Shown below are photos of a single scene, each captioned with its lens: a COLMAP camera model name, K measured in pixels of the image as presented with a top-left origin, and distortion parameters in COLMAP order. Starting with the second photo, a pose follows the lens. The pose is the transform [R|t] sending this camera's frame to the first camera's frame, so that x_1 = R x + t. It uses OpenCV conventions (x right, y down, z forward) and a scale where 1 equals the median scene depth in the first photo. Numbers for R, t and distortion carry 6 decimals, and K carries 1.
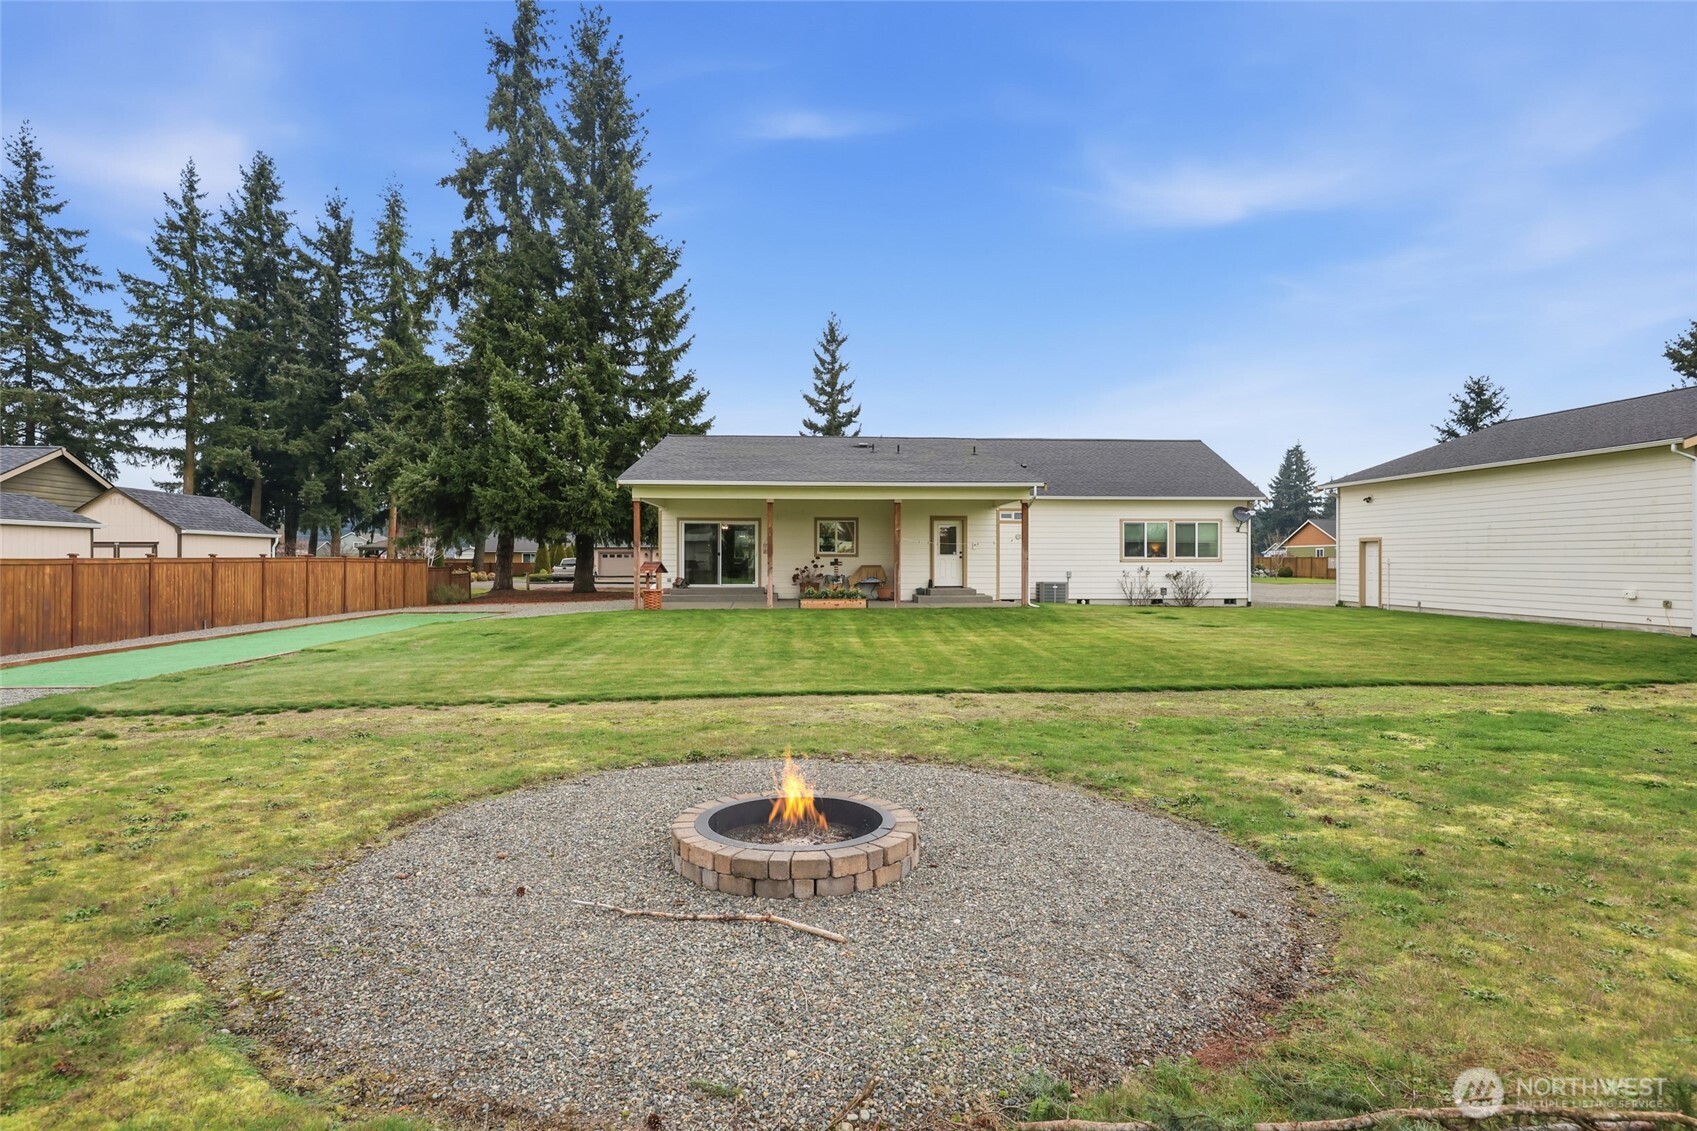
lens RADIAL K [[952.6, 0, 848.5], [0, 952.6, 565.5], [0, 0, 1]] dist [0.003153, 0.000646]
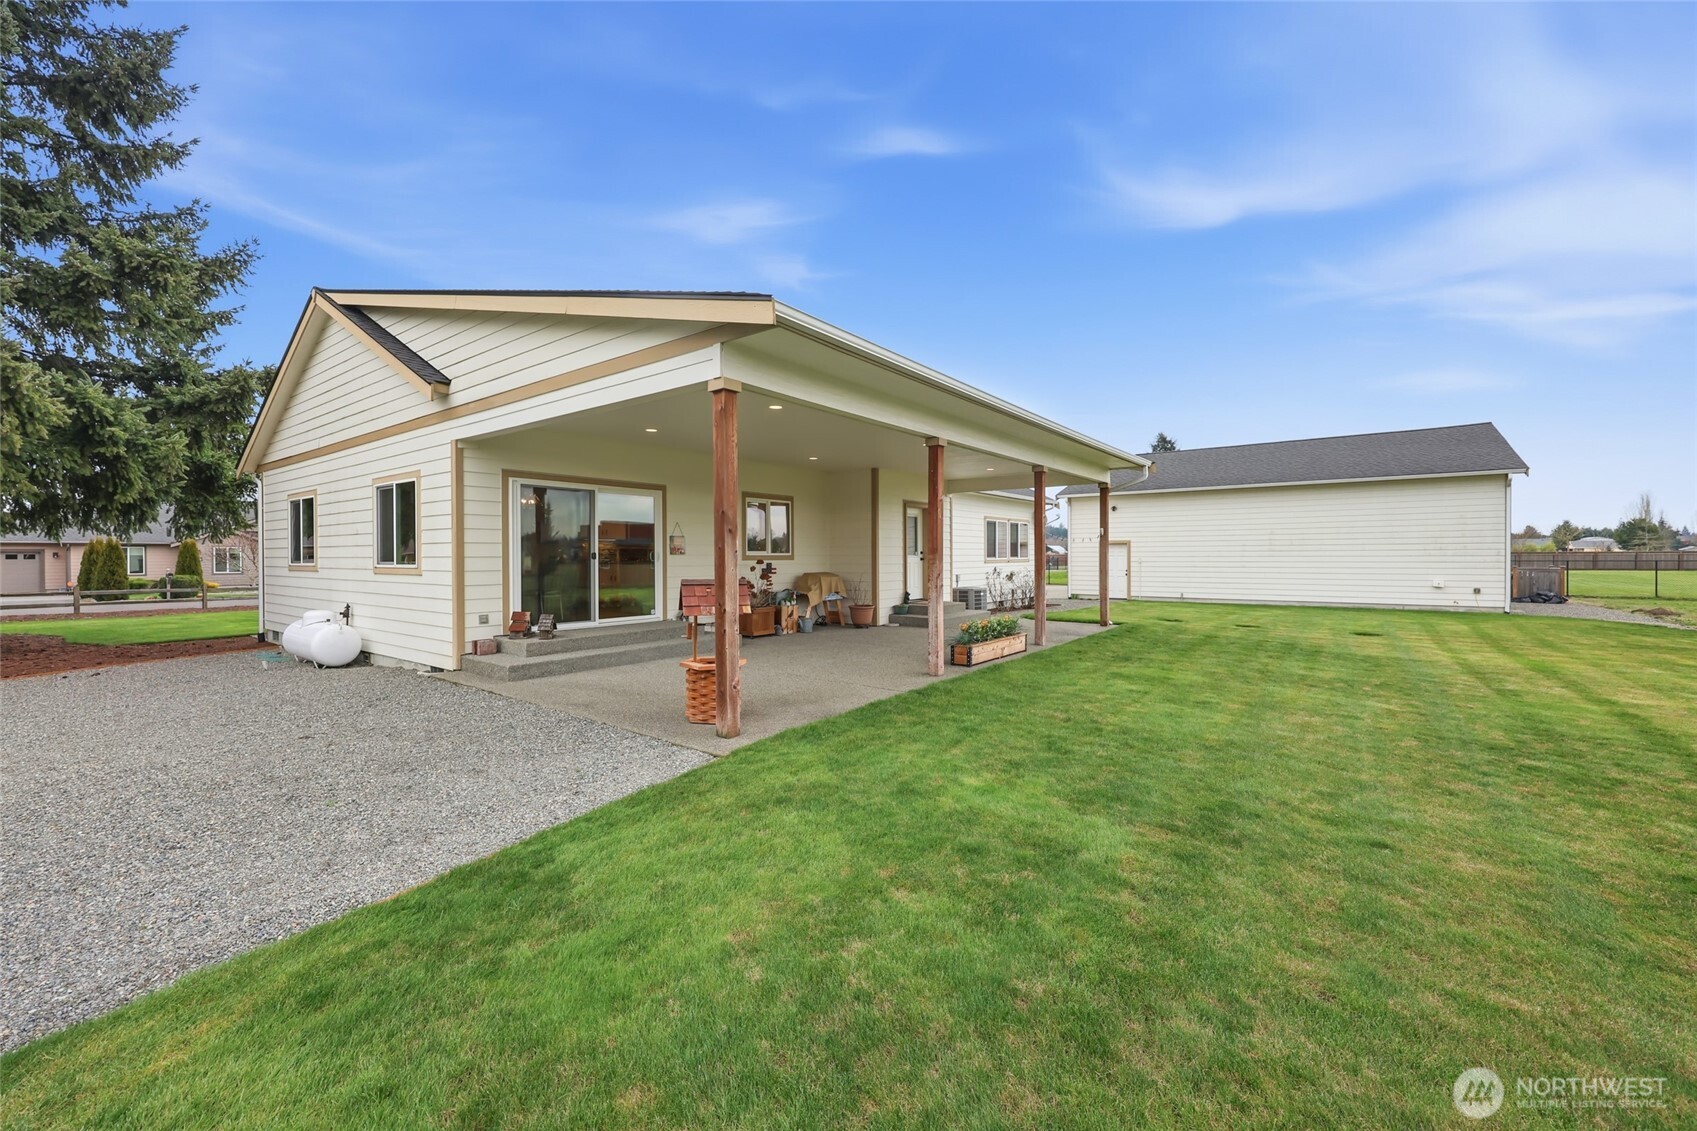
lens RADIAL K [[672.4, 0, 851.4], [0, 672.4, 569.9], [0, 0, 1]] dist [0.000544, 0.000038]
pose [[0.655063, -0.019352, 0.755327, -0.305805], [0.010048, 0.999807, 0.016901, -0.009814], [-0.755508, -0.003481, 0.655131, 0.701249]]
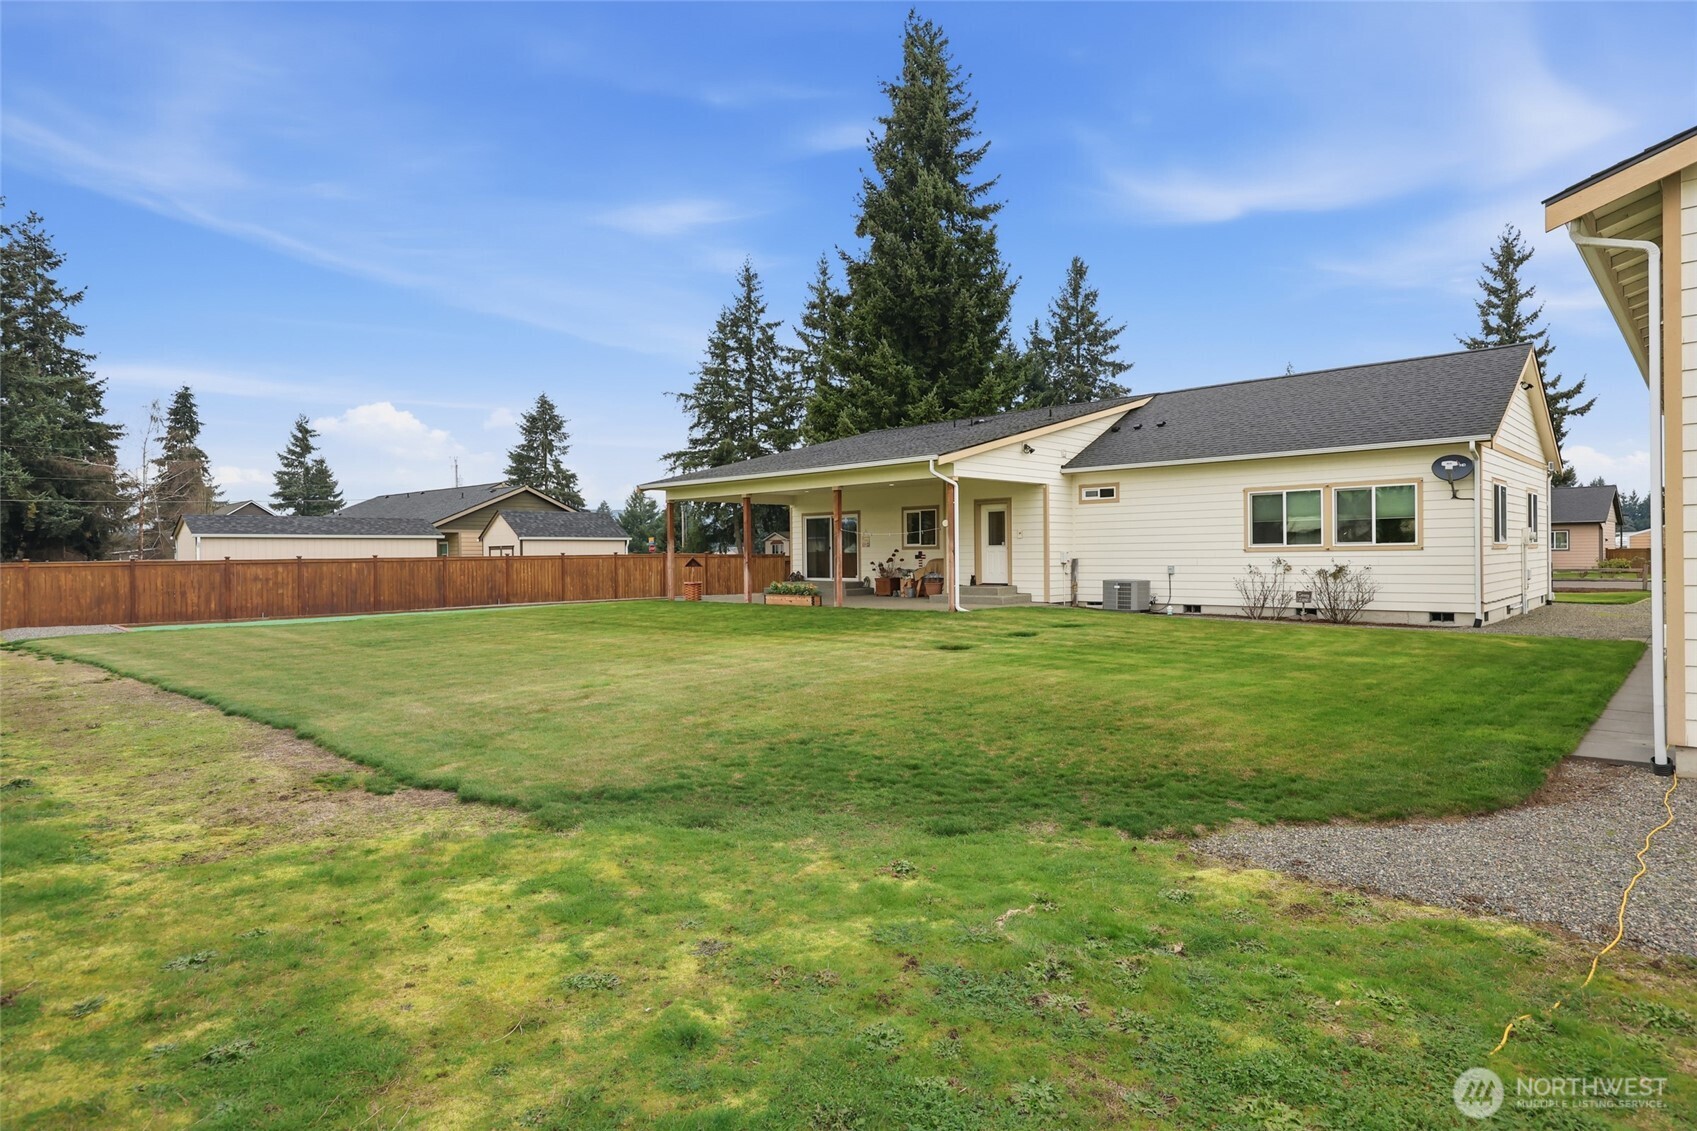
lens RADIAL K [[914.5, 0, 848.5], [0, 914.5, 565.5], [0, 0, 1]] dist [0.001557, 0.000285]
pose [[0.669007, 0.002290, -0.743253, 0.610934], [0.007387, 0.999925, 0.009730, -0.002744], [0.743220, -0.012000, 0.668940, 0.367279]]
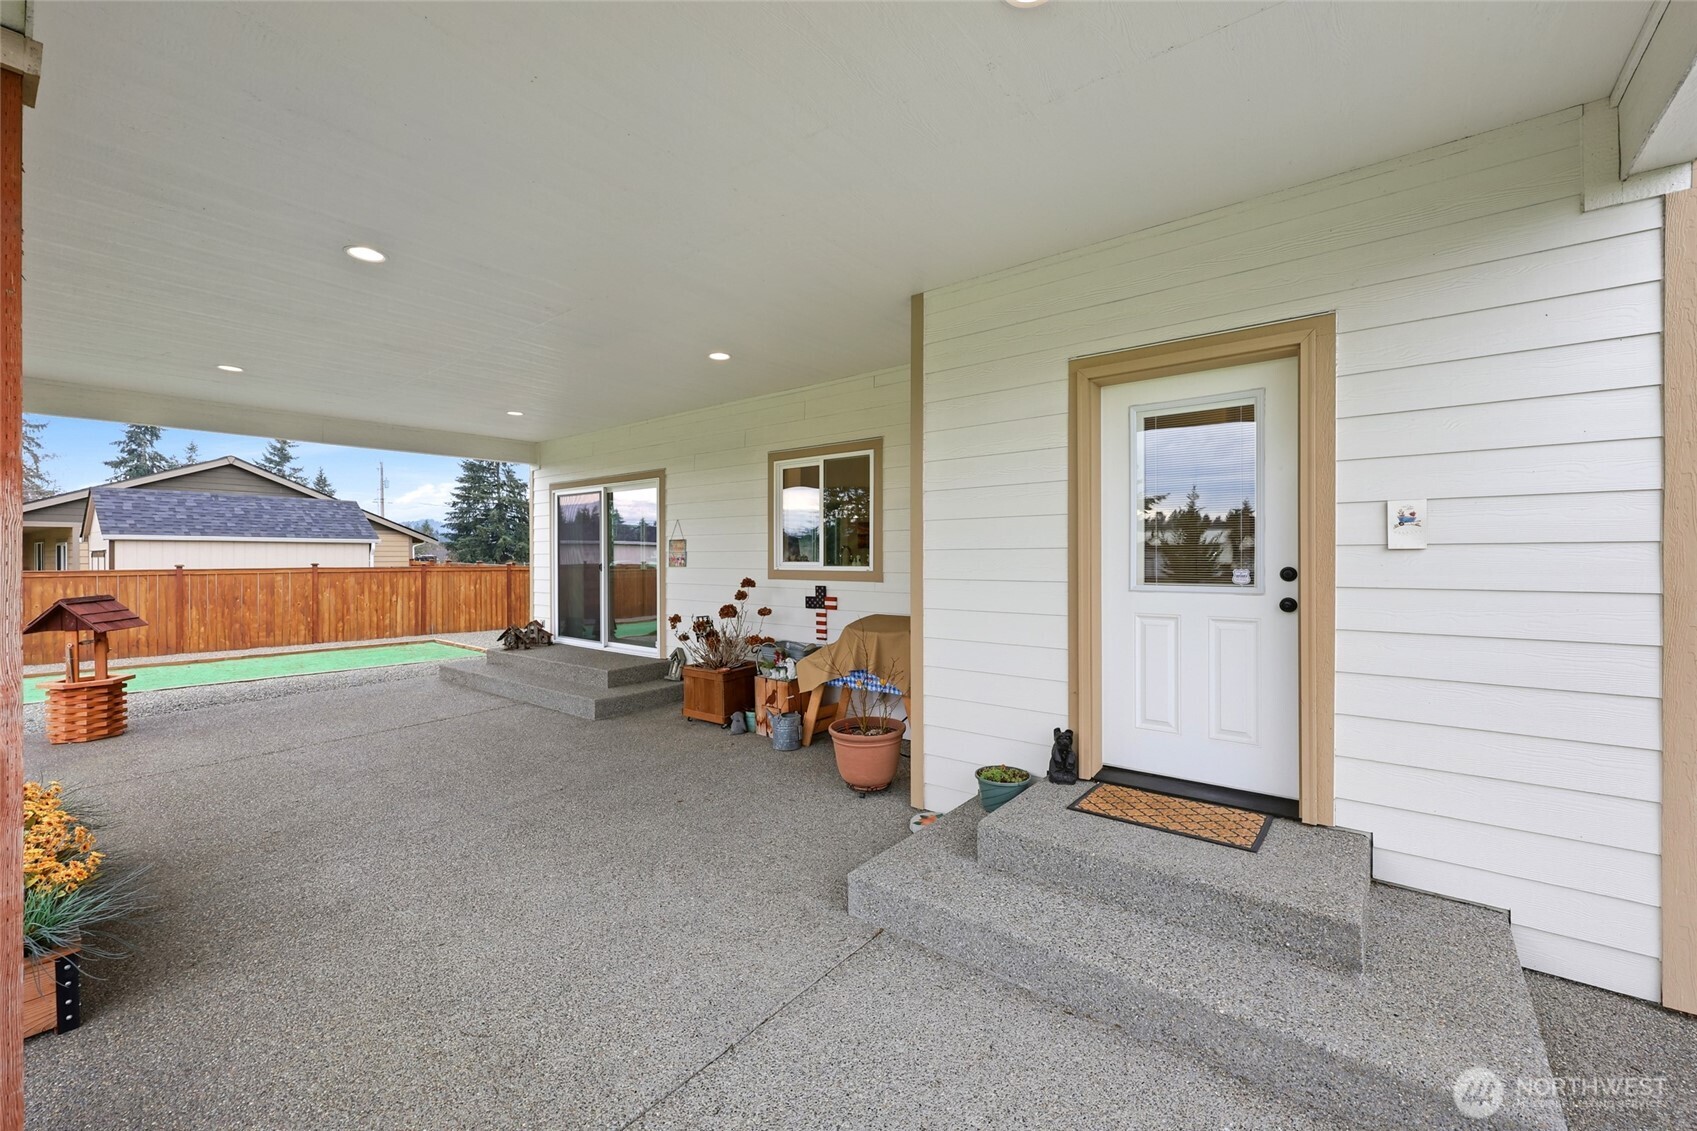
lens RADIAL K [[679.6, 0, 854.4], [0, 679.6, 562.7], [0, 0, 1]] dist [0.000610, 0.000352]
pose [[0.737622, 0.005287, -0.675194, 0.138758], [-0.002020, 0.999982, 0.005623, -0.016016], [0.675211, -0.002784, 0.737619, 0.873965]]
